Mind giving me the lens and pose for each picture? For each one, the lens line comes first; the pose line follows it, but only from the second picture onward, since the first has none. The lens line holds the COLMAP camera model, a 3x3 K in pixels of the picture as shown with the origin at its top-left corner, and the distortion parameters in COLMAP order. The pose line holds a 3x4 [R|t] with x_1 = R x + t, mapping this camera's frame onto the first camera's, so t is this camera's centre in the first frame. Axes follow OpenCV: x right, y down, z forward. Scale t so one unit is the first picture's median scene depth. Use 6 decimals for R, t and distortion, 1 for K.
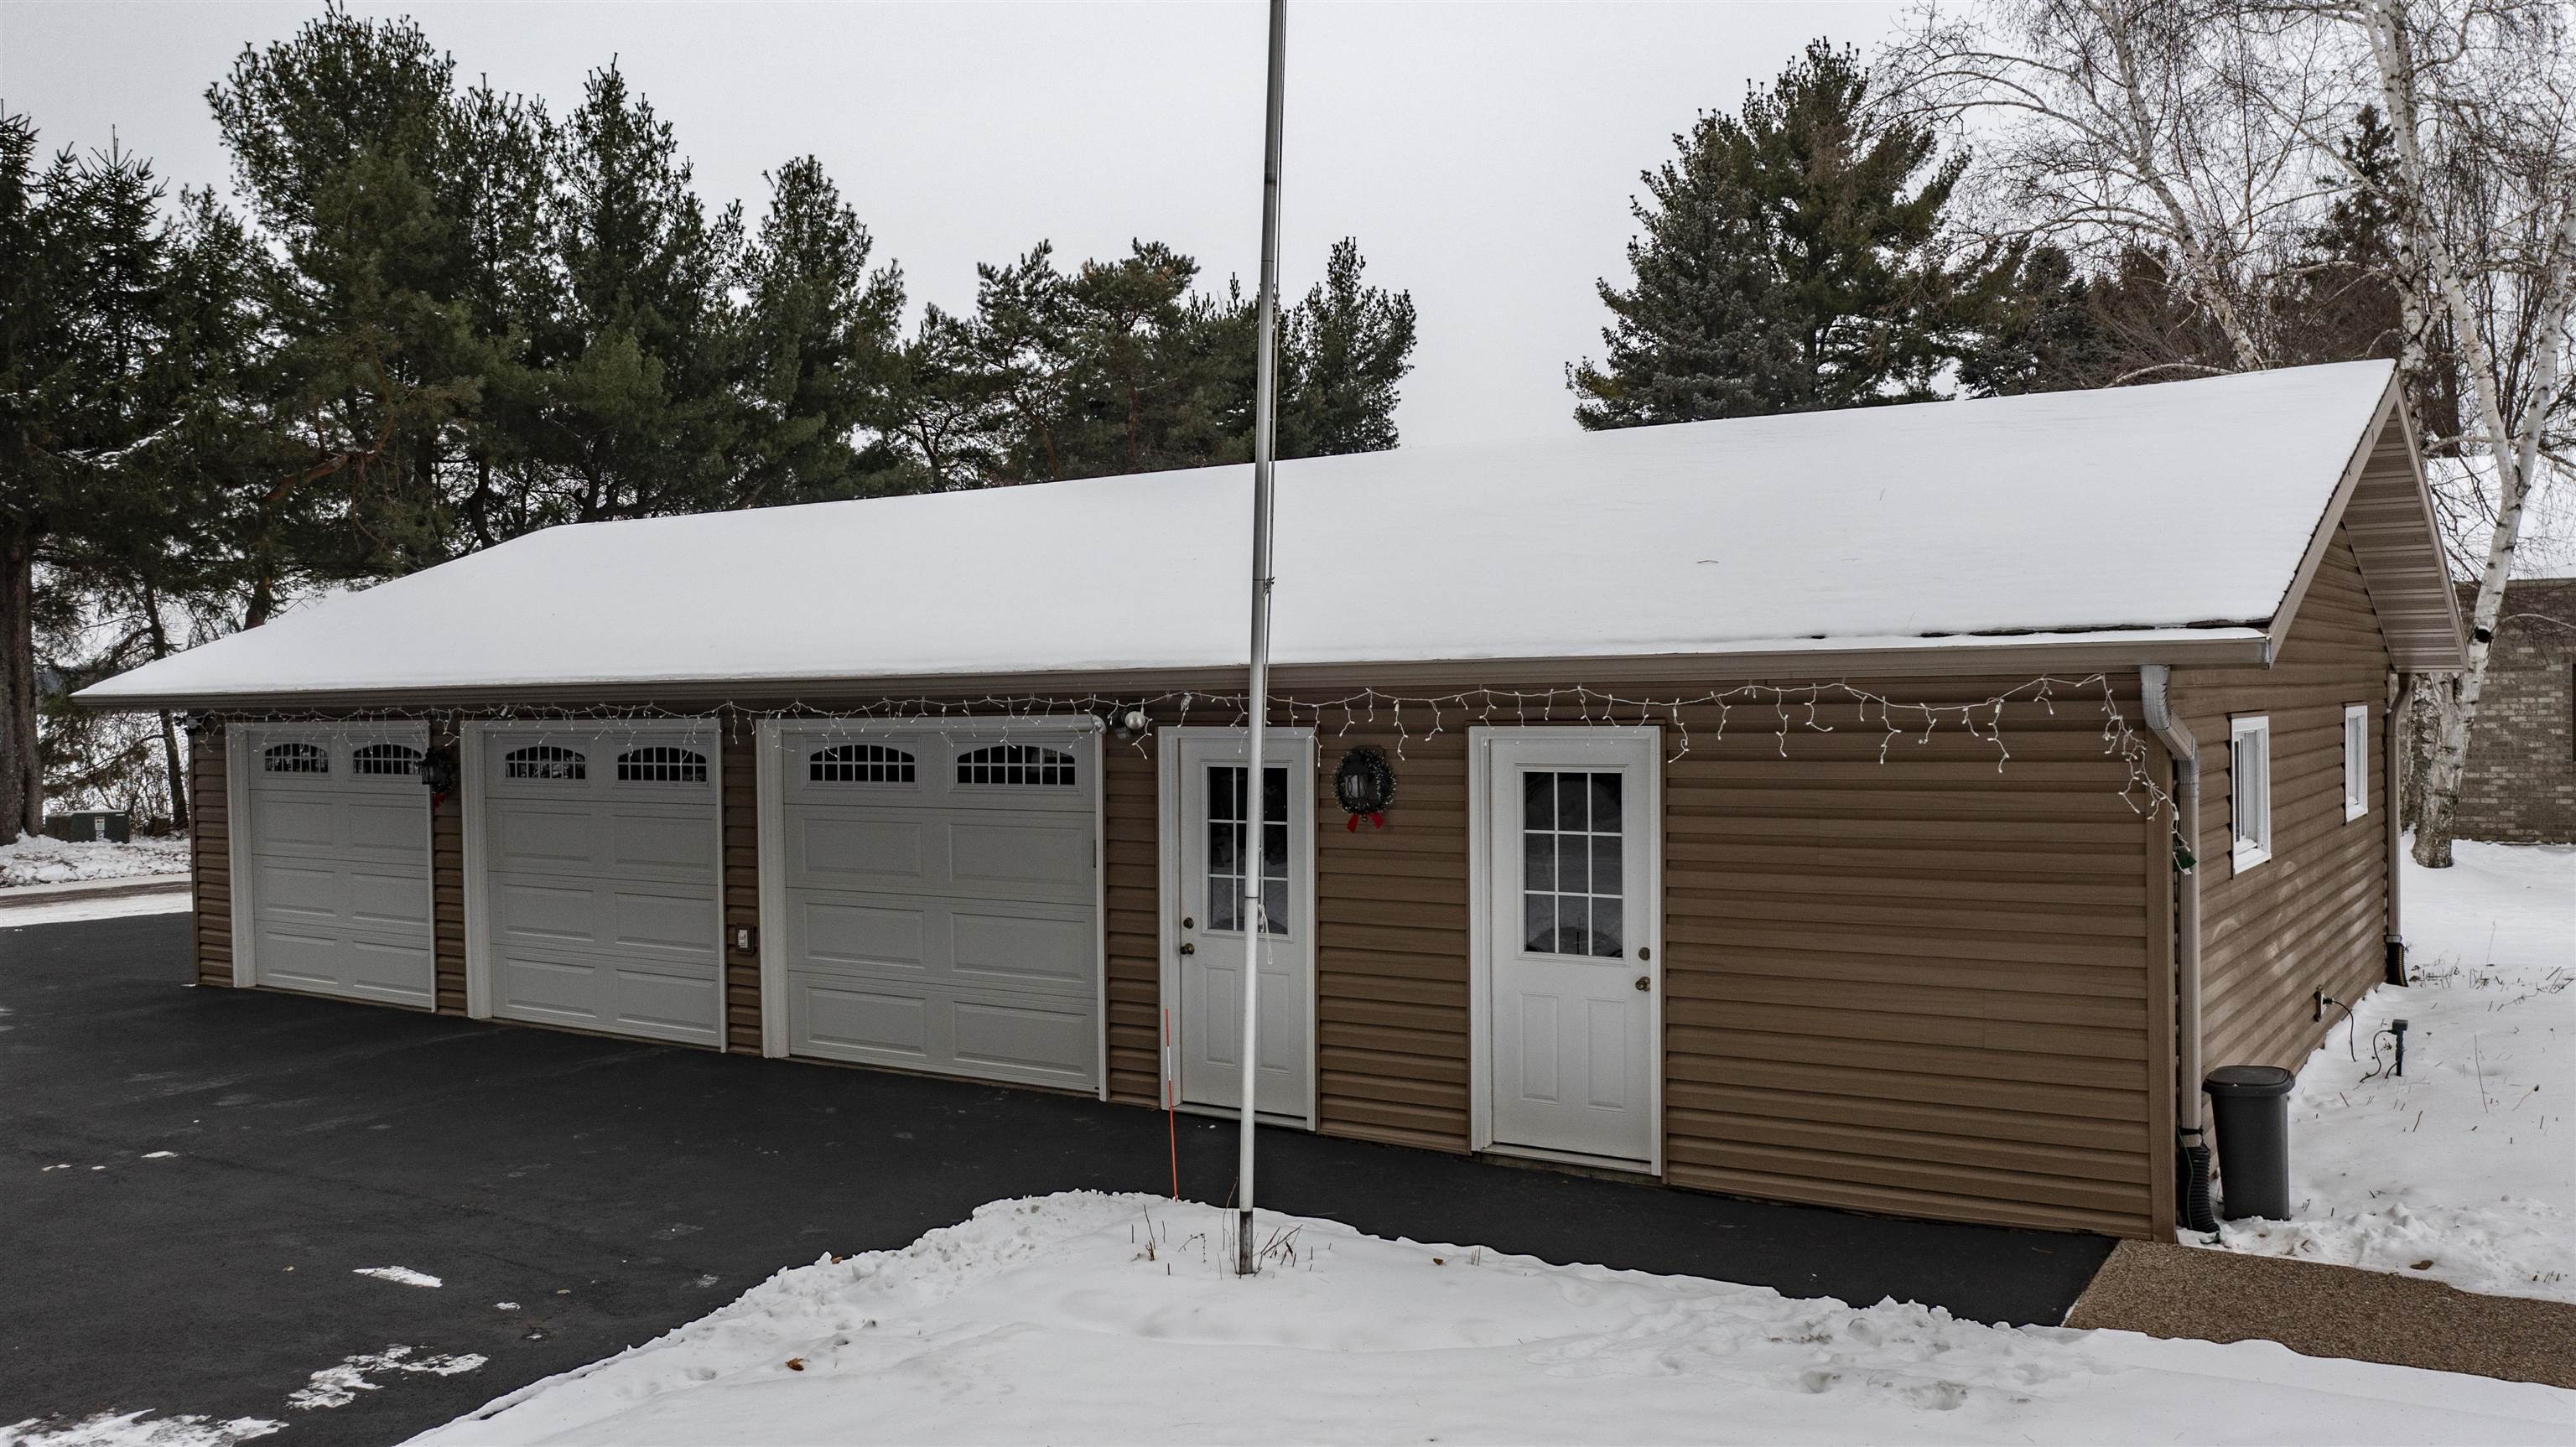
lens RADIAL K [[2102.1, 0, 1288.0], [0, 2102.1, 723.5], [0, 0, 1]] dist [-0.004195, 0.004157]
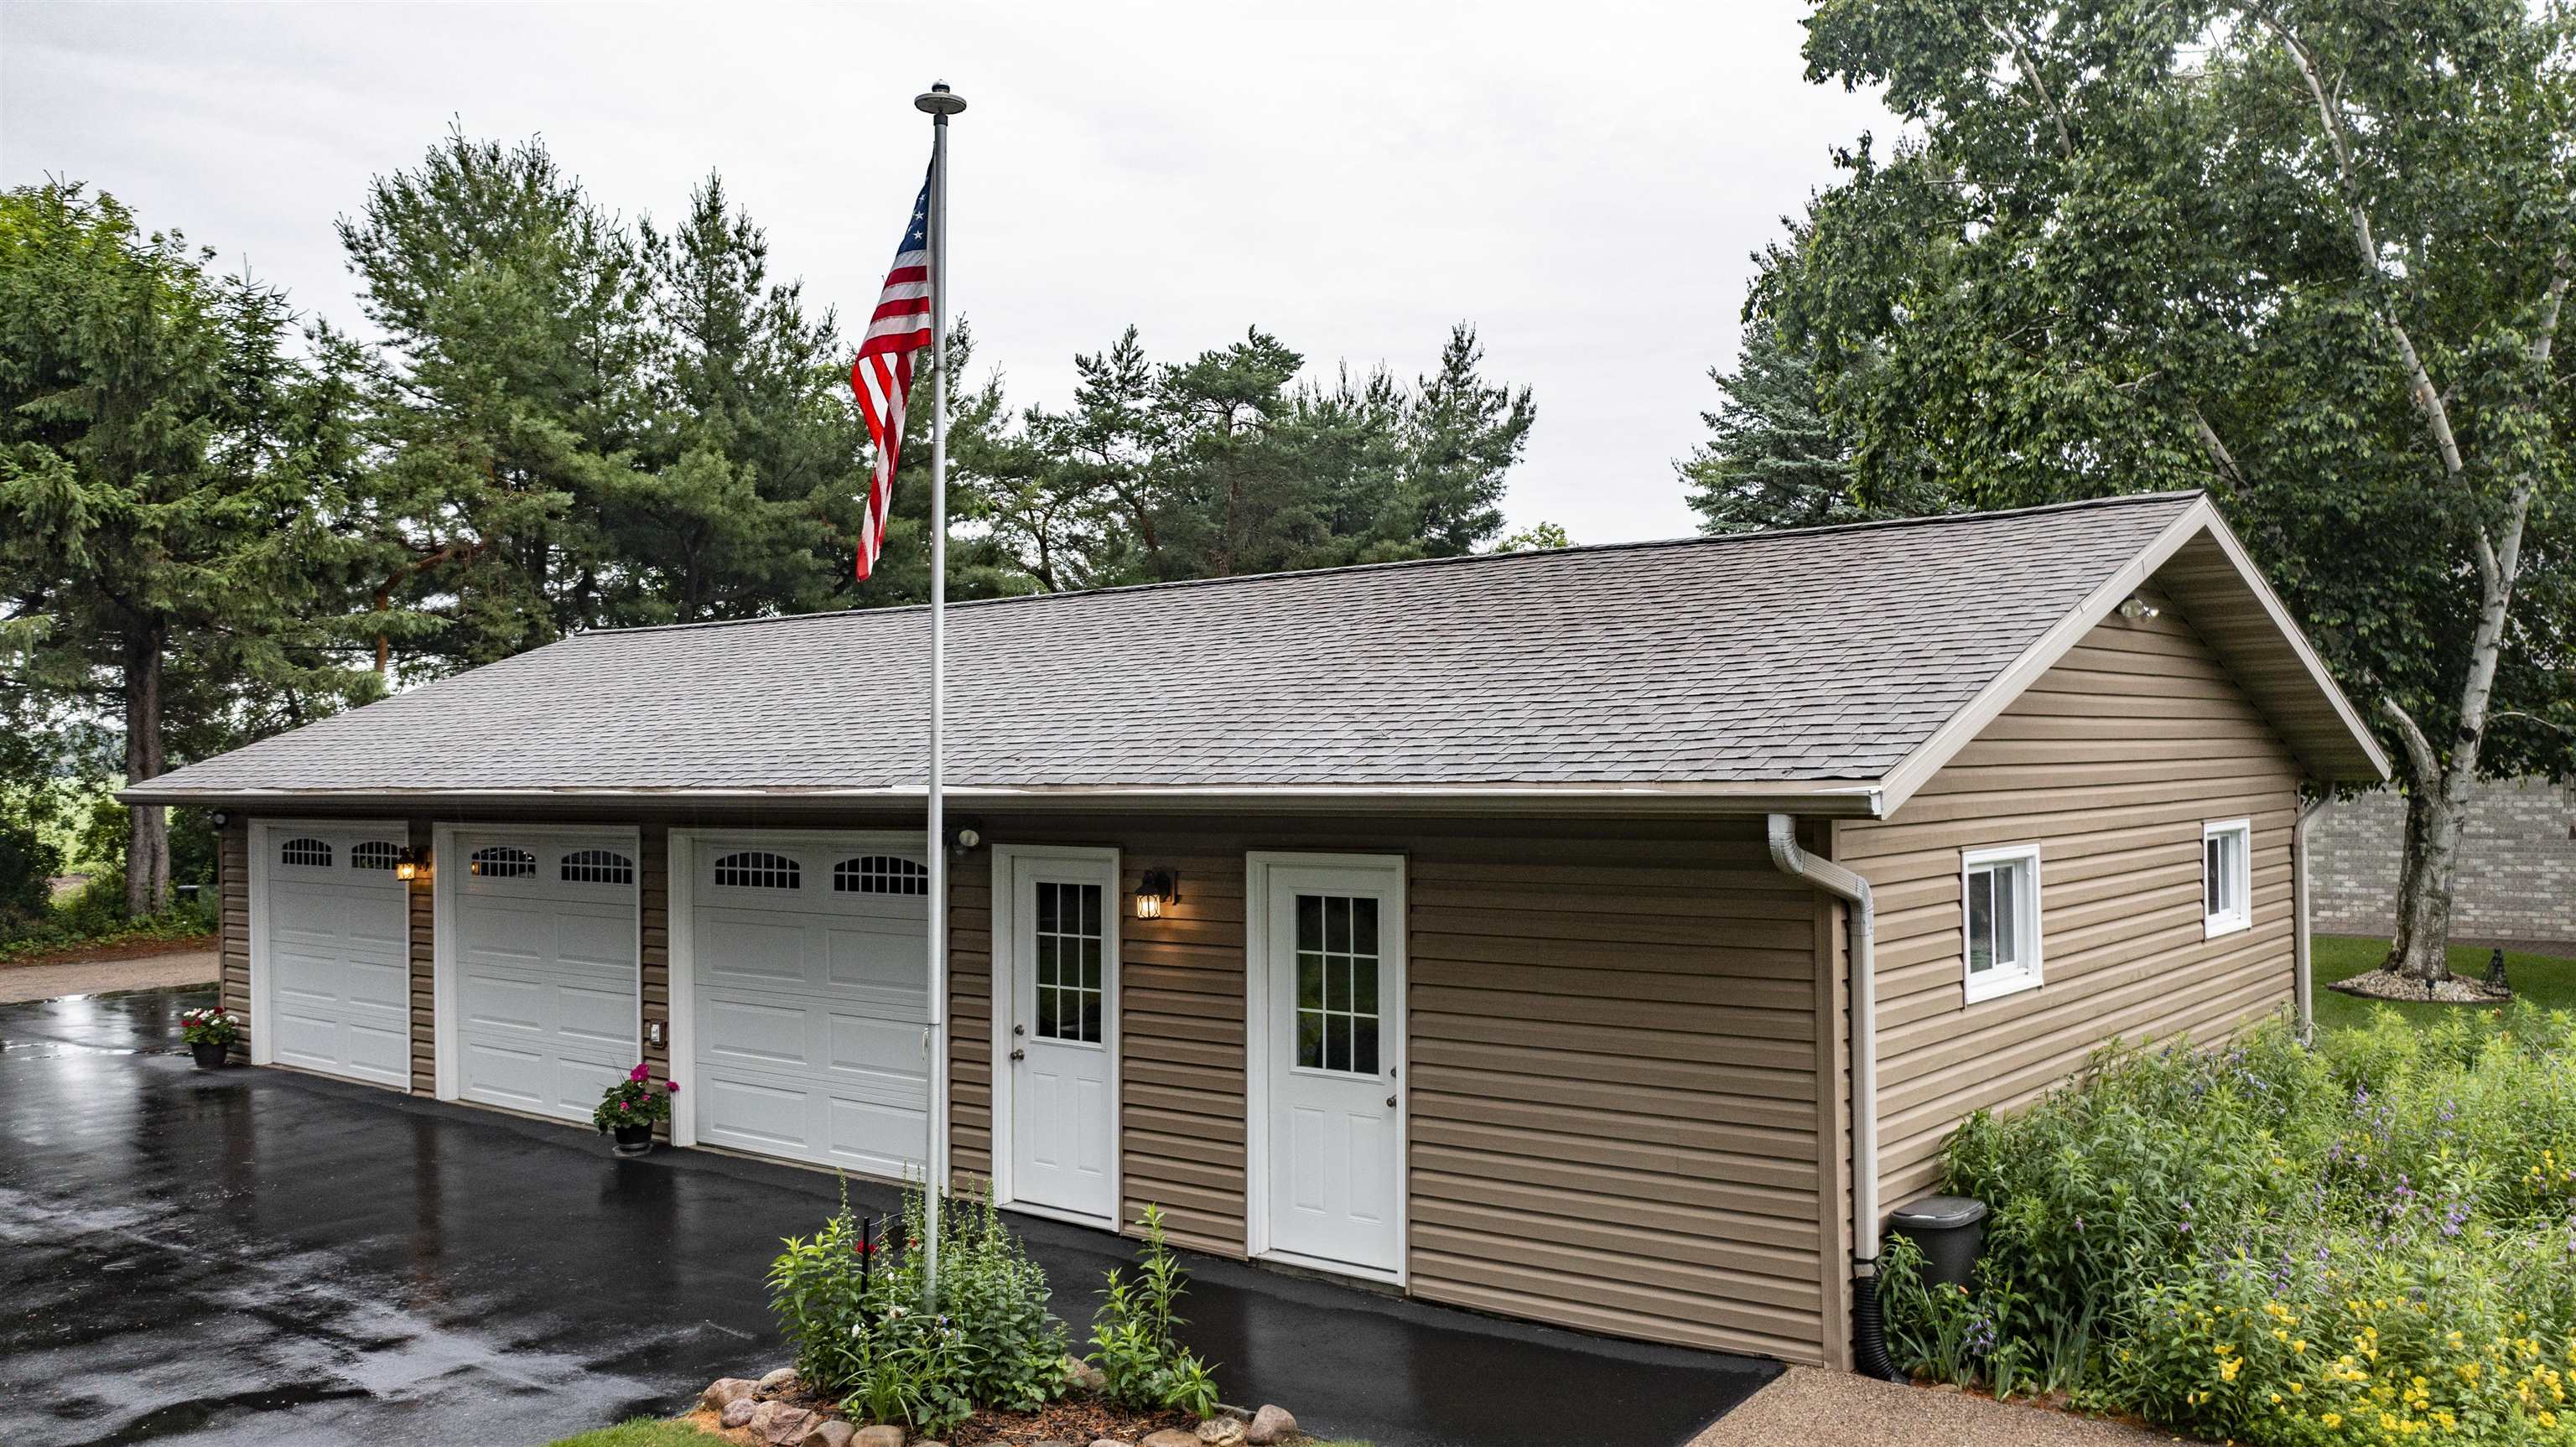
lens RADIAL K [[2072.0, 0, 1288.0], [0, 2072.0, 723.5], [0, 0, 1]] dist [-0.012578, -0.005893]
pose [[0.996517, 0.001173, -0.083387, 0.145831], [-0.003882, 0.999470, -0.032333, -0.021327], [0.083305, 0.032544, 0.995993, -0.024196]]
